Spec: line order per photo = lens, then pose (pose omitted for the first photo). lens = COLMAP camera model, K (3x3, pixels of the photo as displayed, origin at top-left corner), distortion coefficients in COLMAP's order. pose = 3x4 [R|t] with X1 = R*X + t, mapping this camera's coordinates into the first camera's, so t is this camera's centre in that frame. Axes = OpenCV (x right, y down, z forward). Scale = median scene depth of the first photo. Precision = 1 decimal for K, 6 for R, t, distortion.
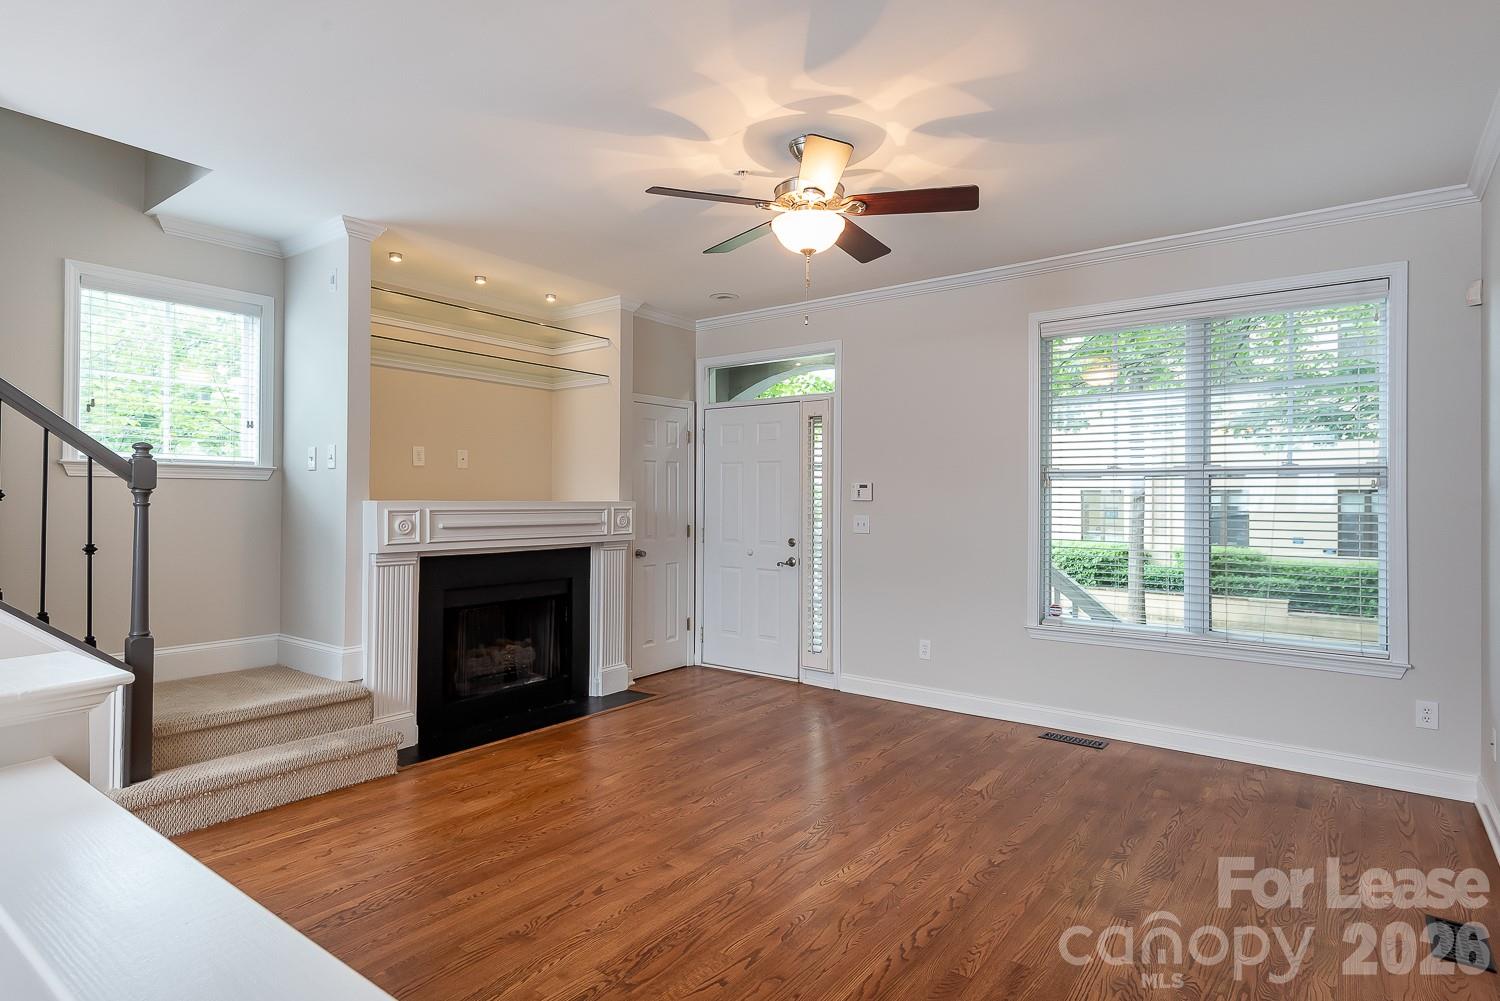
lens RADIAL K [[803.6, 0, 756.2], [0, 803.6, 494.6], [0, 0, 1]] dist [0.021744, -0.002362]
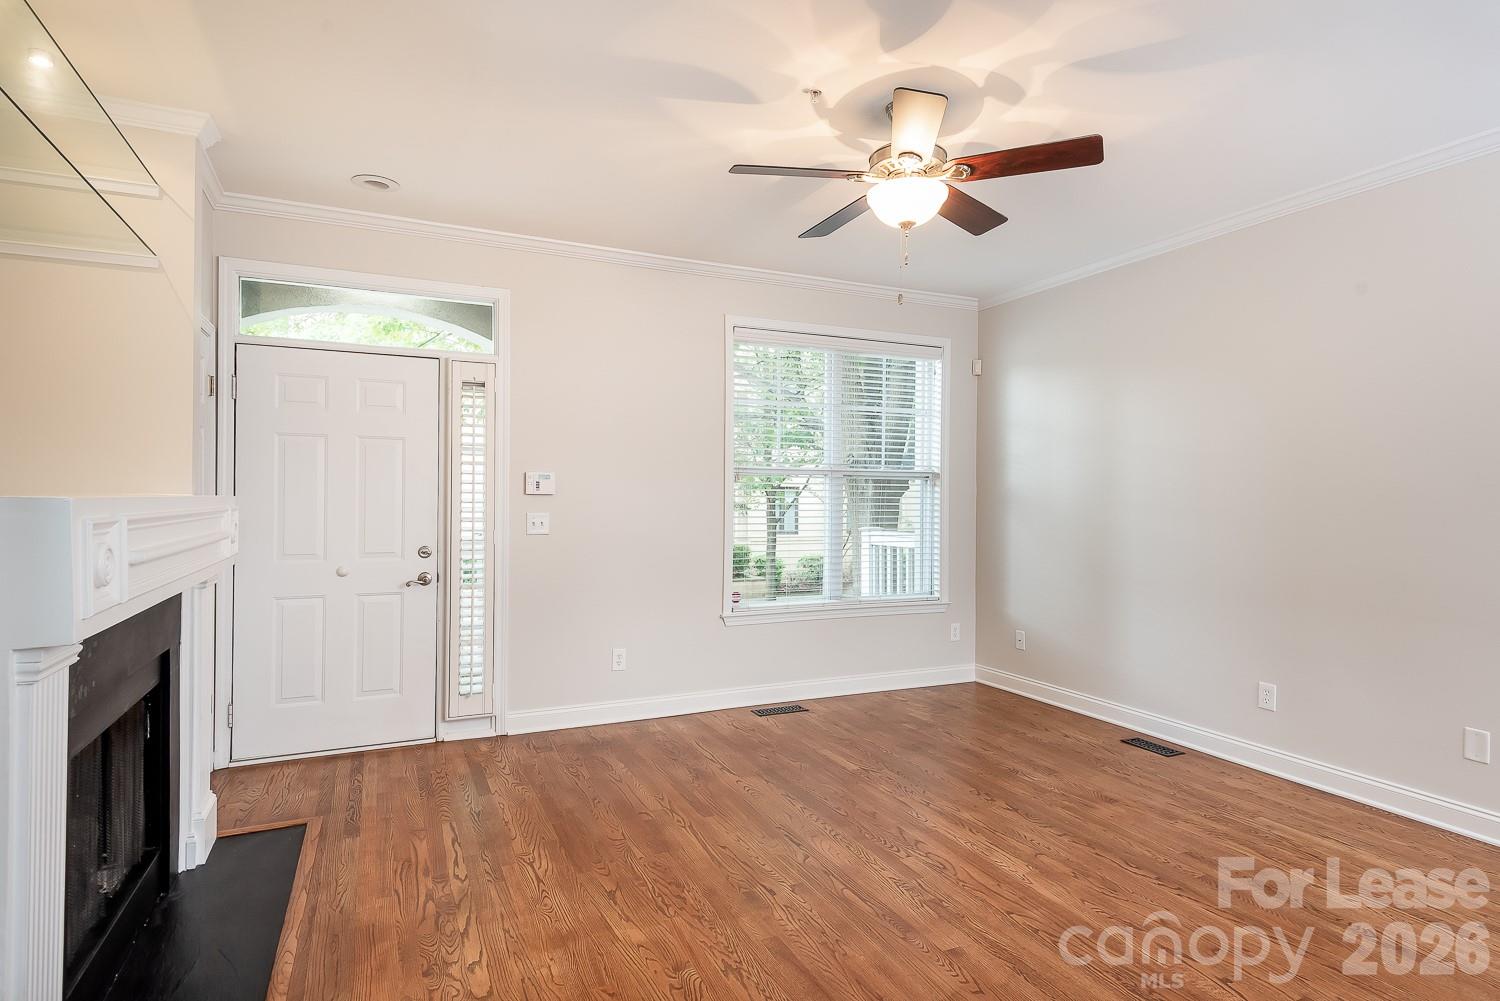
lens RADIAL K [[803.6, 0, 748.6], [0, 803.6, 499.4], [0, 0, 1]] dist [0.021744, -0.002362]
pose [[0.465338, -0.009469, 0.885082, -0.678246], [-0.010941, 0.999805, 0.016448, -0.004154], [-0.885065, -0.017338, 0.465144, 0.596091]]
